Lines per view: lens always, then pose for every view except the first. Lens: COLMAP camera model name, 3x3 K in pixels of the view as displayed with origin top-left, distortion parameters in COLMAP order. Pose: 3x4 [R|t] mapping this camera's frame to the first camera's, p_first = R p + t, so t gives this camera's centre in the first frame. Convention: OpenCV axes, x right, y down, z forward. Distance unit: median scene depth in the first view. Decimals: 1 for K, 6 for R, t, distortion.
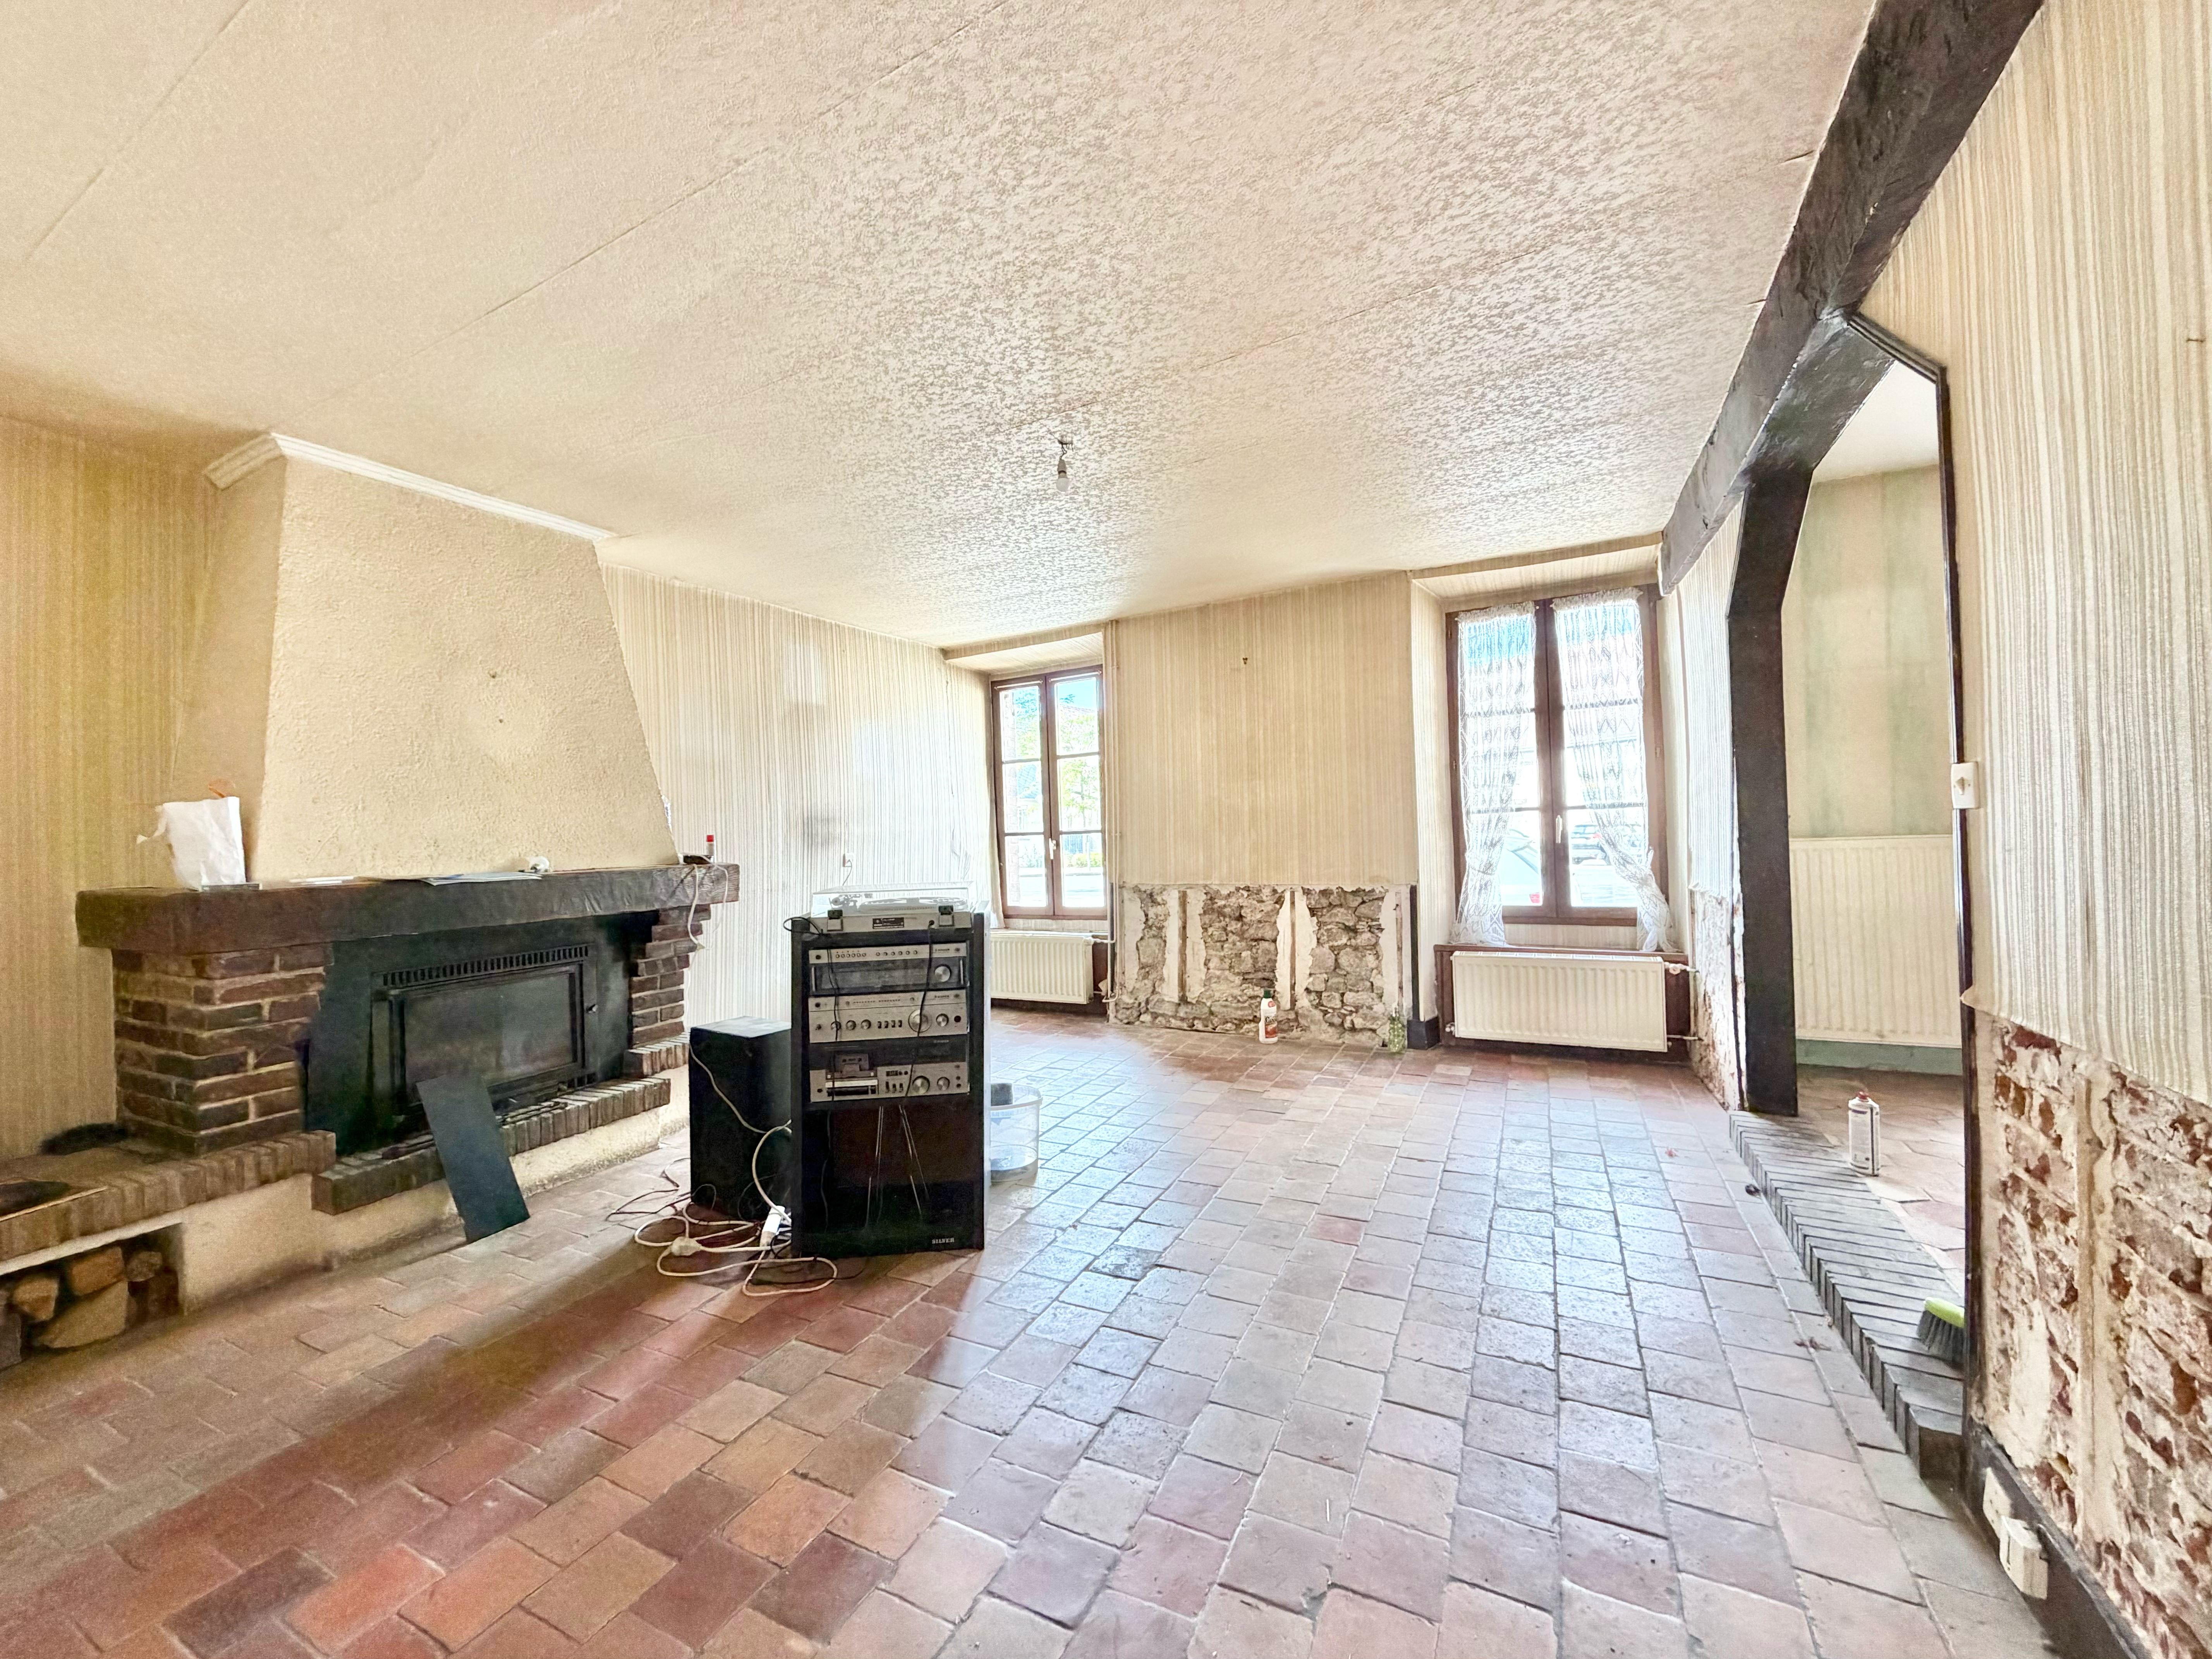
lens RADIAL K [[882.6, 0, 1096.9], [0, 882.6, 826.1], [0, 0, 1]] dist [-0.000289, 0.000111]
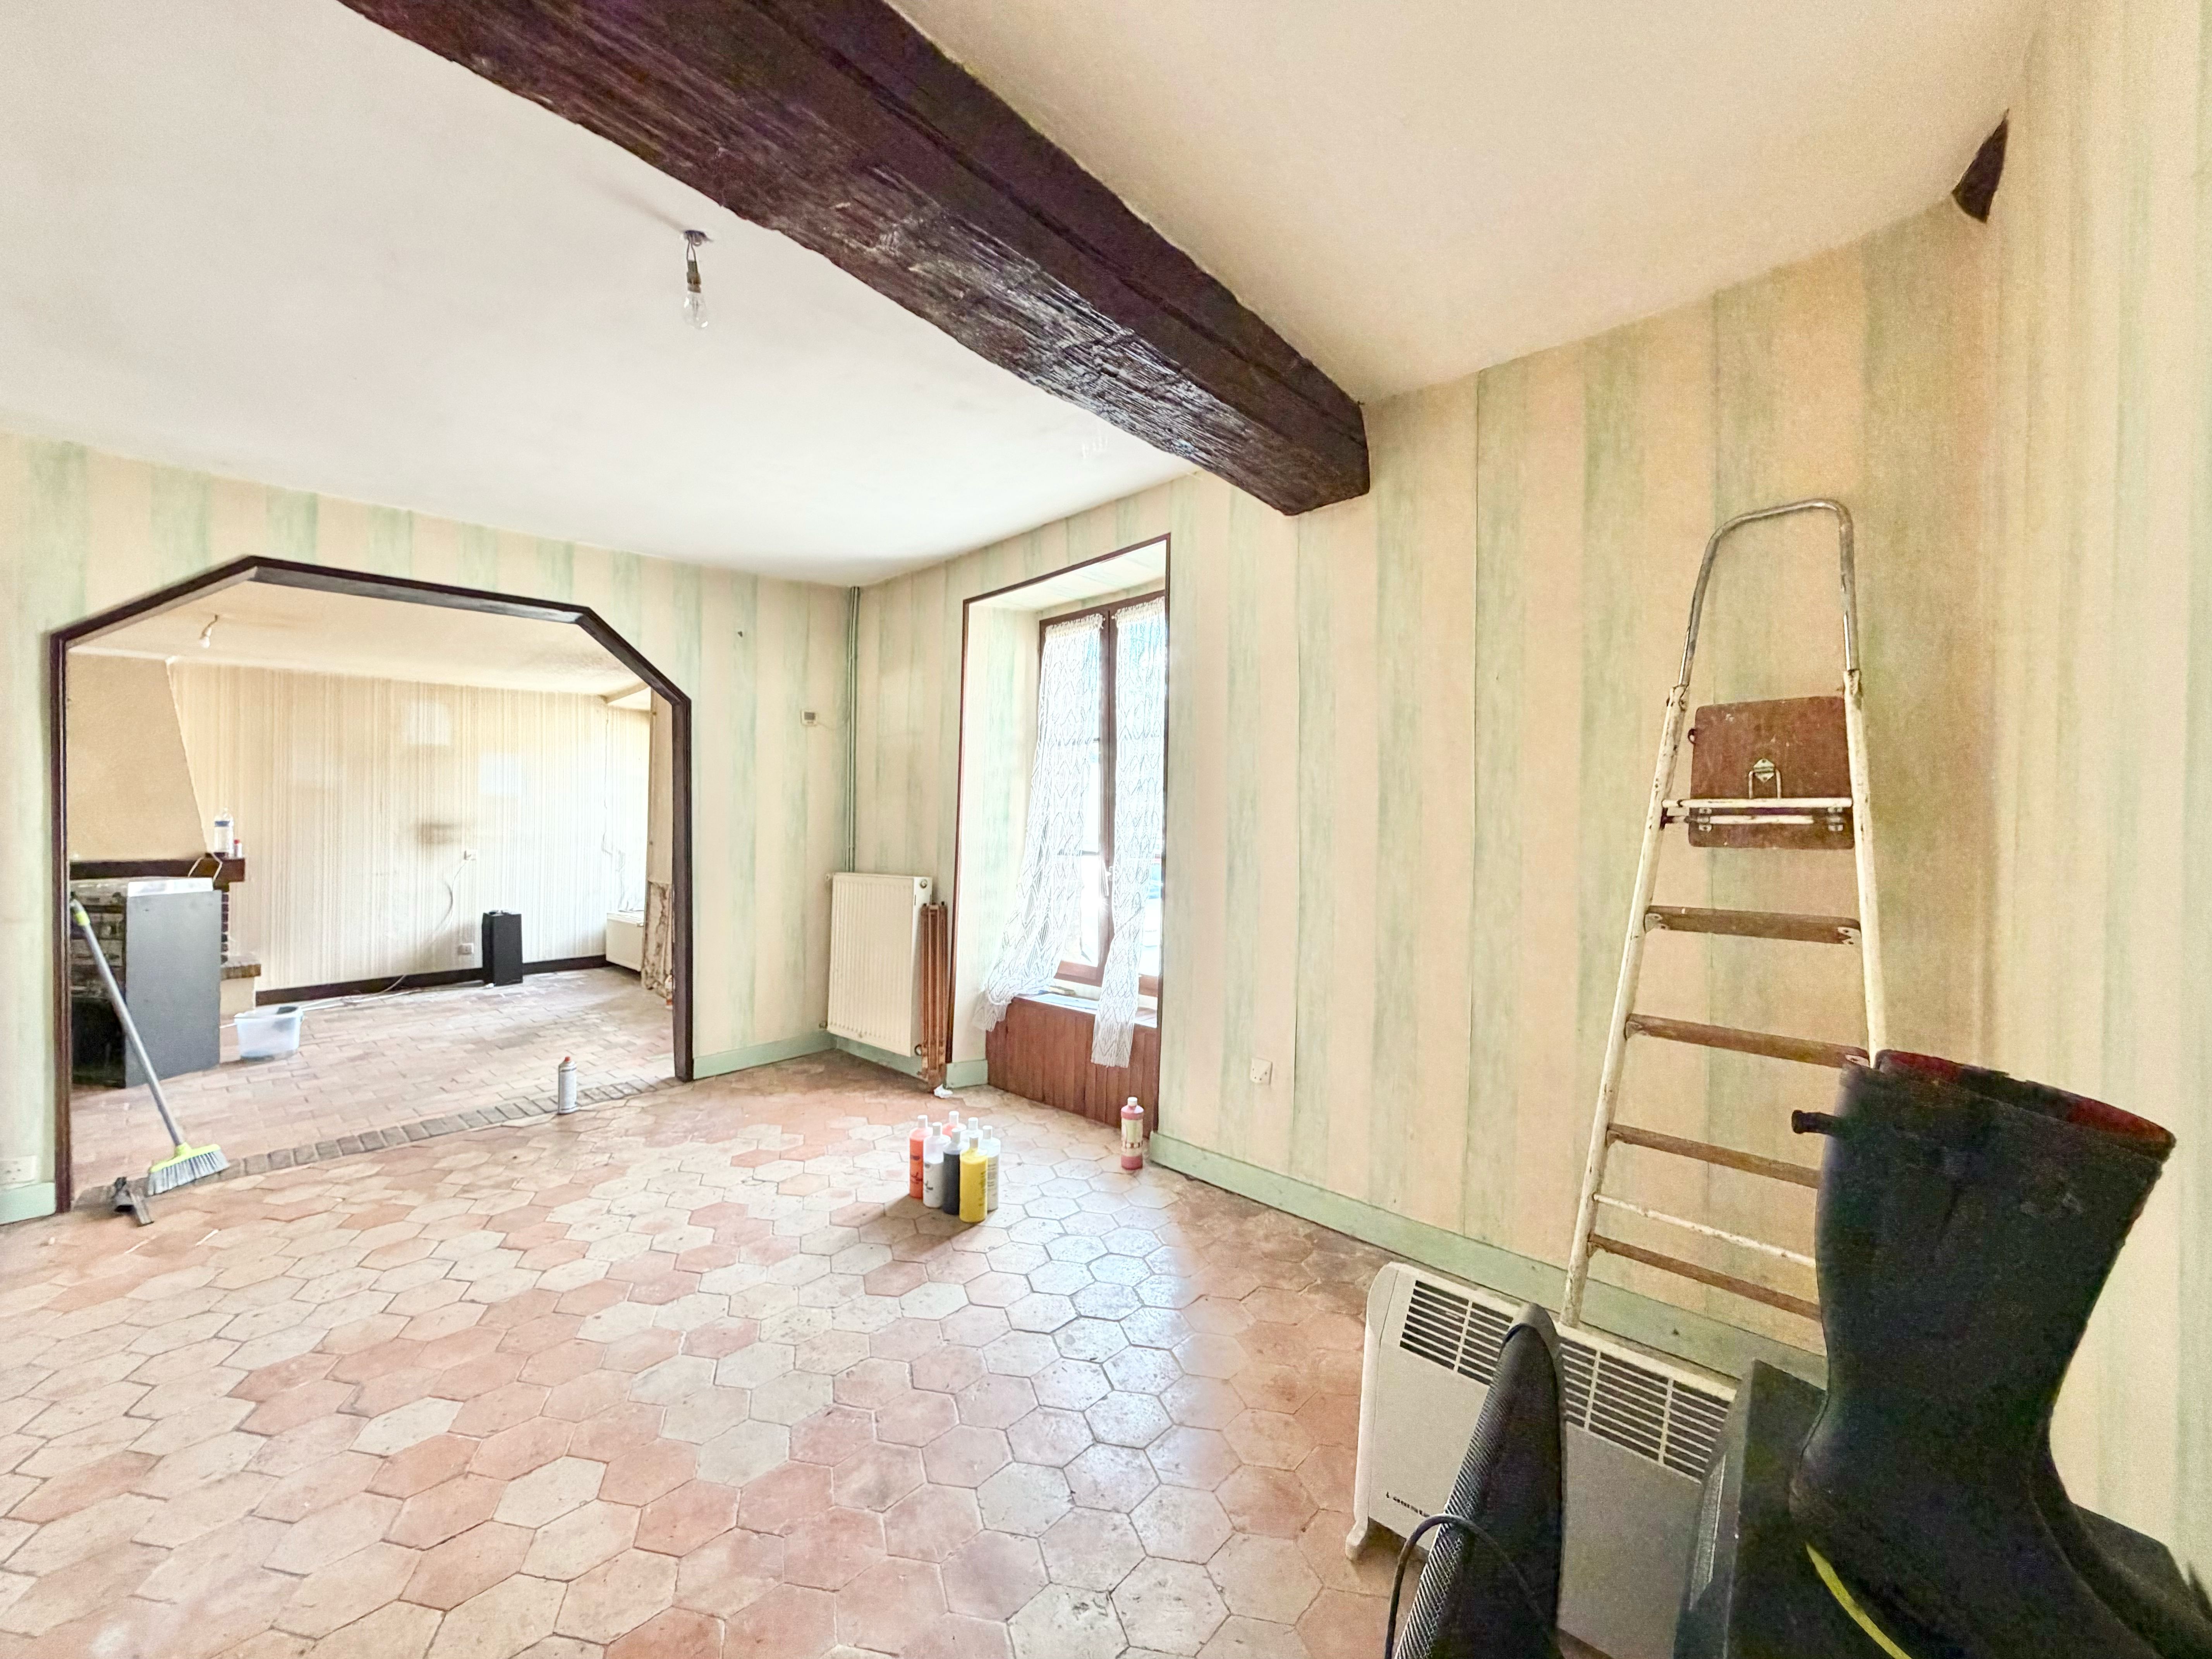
lens RADIAL K [[882.6, 0, 1096.9], [0, 882.6, 826.1], [0, 0, 1]] dist [-0.000289, 0.000111]
pose [[0.957425, 0.029370, -0.287183, 1.397394], [-0.024237, 0.999477, 0.021412, -0.080523], [0.287661, -0.013540, 0.957637, -0.075603]]
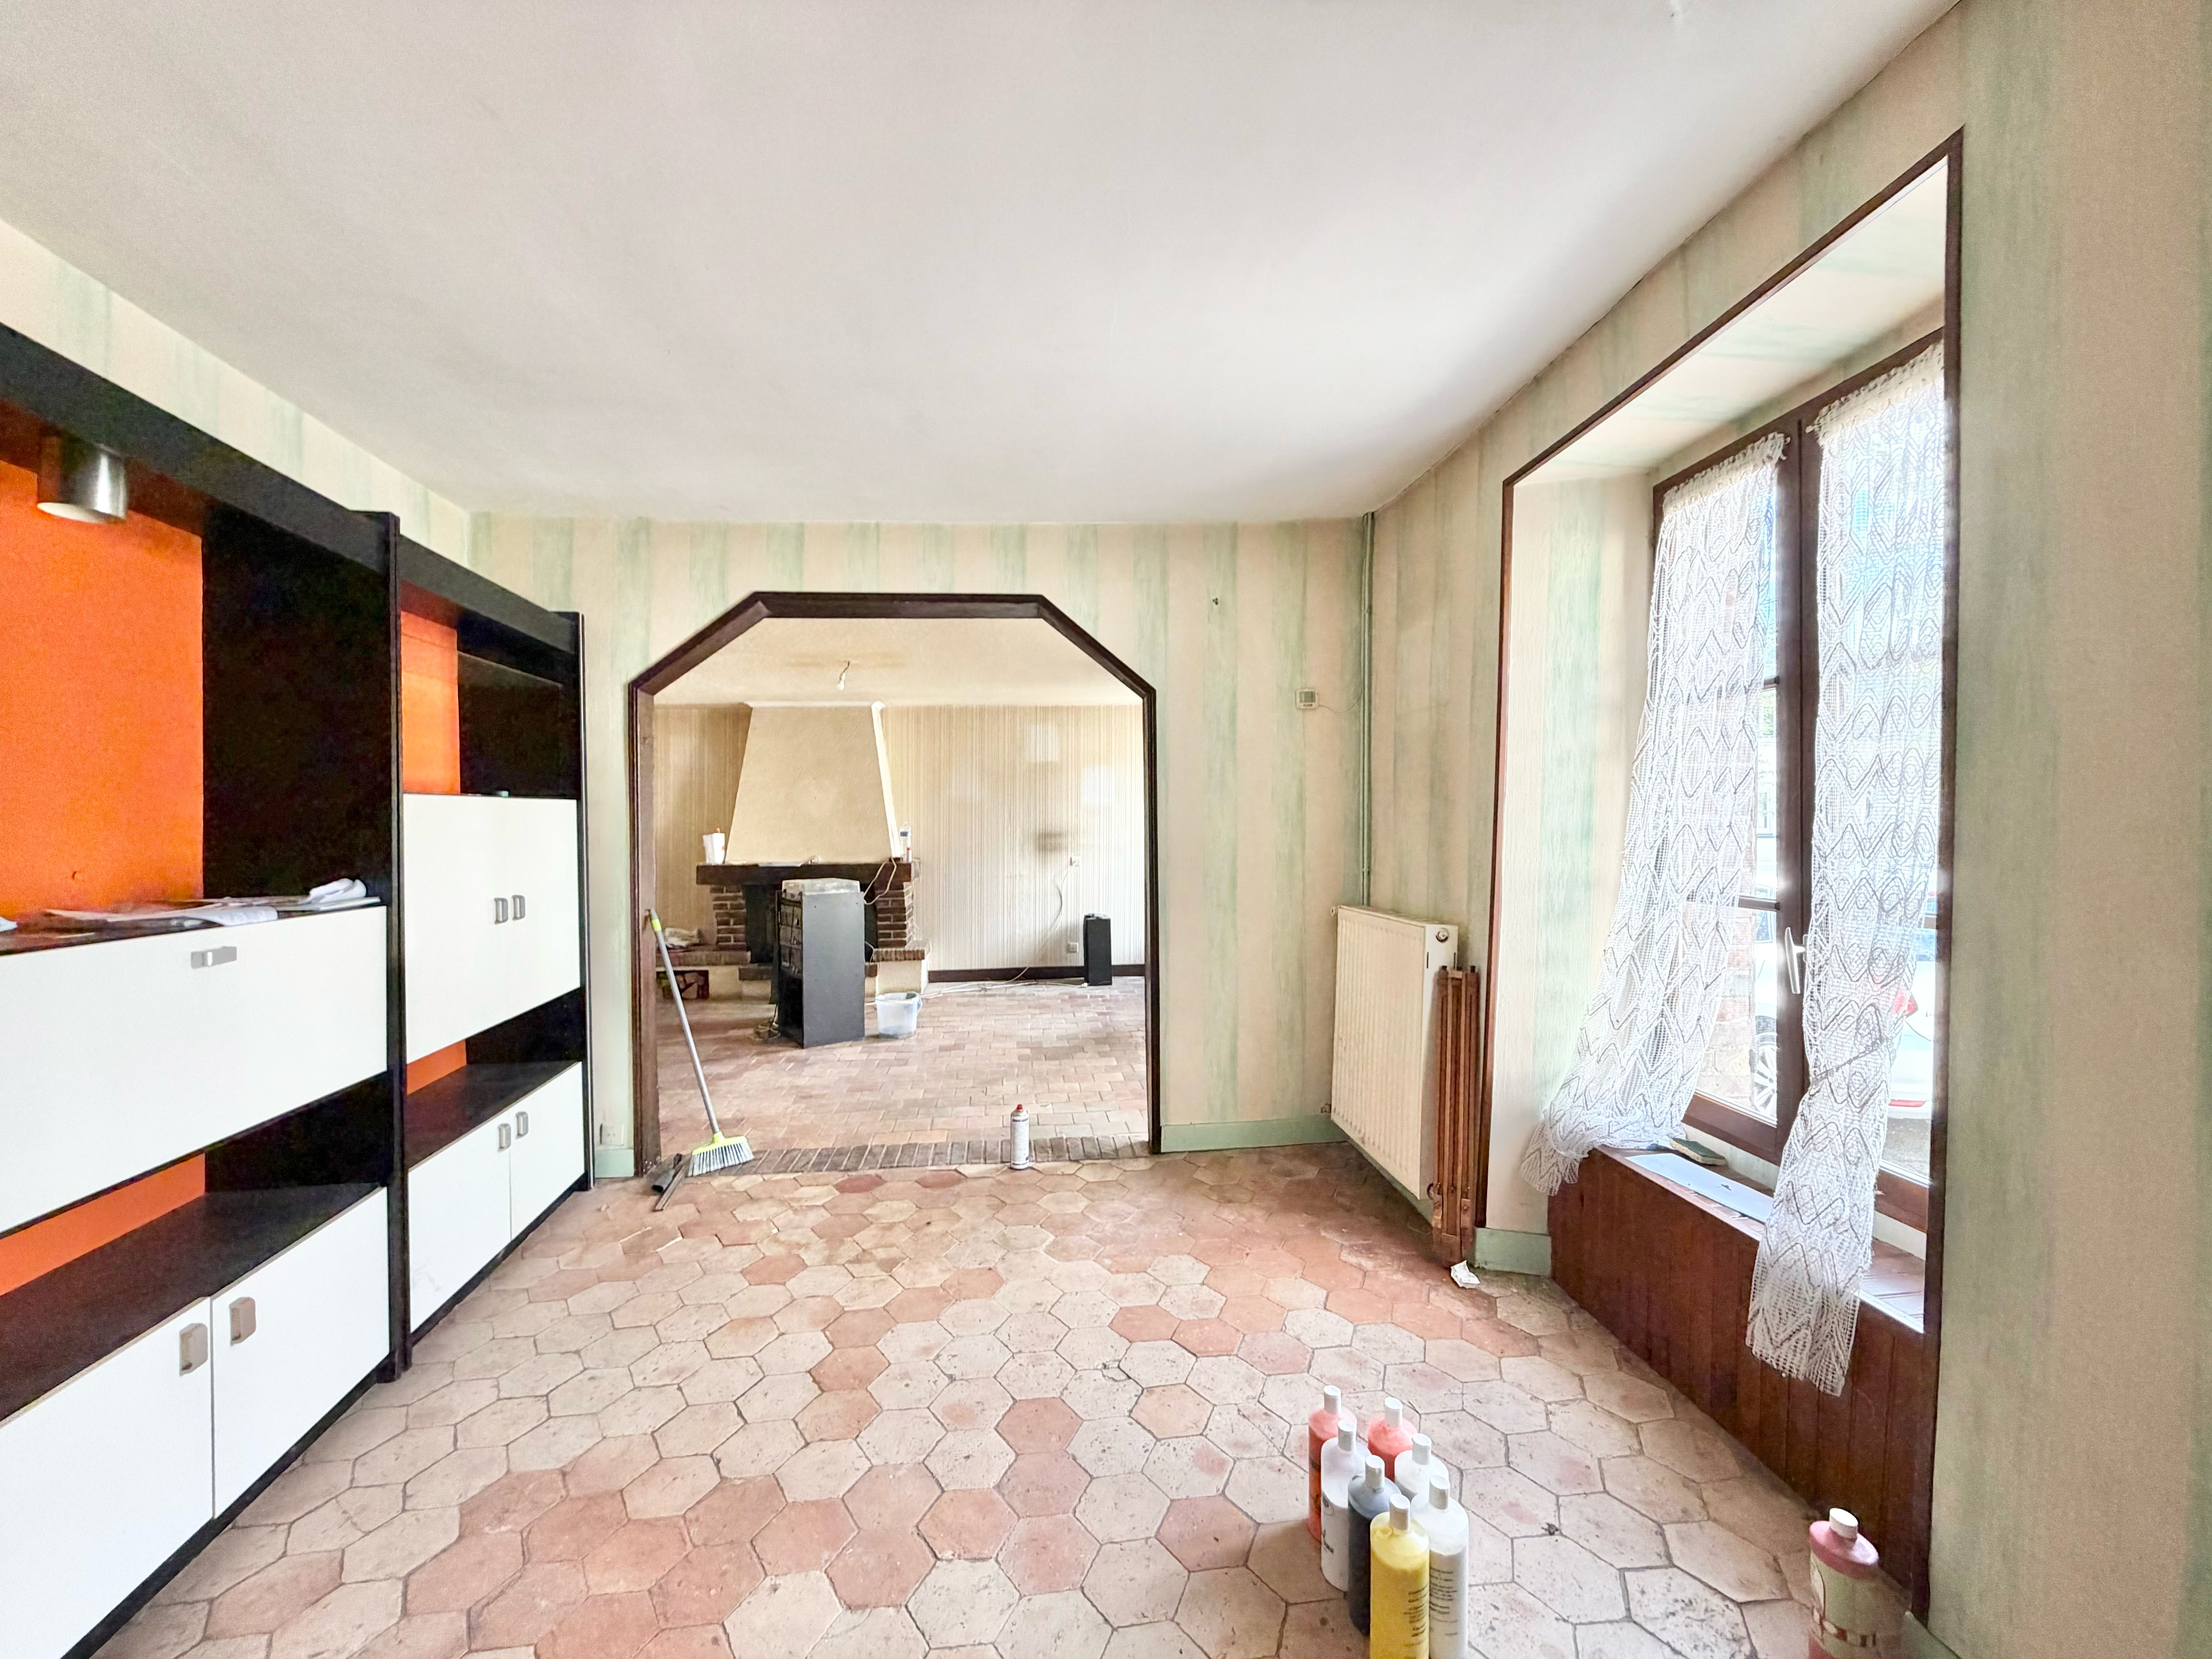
lens RADIAL K [[882.6, 0, 1096.9], [0, 882.6, 826.1], [0, 0, 1]] dist [-0.000289, 0.000111]
pose [[0.536383, 0.025412, -0.843592, 1.329883], [-0.000163, 0.999550, 0.030006, -0.089176], [0.843974, -0.015957, 0.536146, 0.280500]]
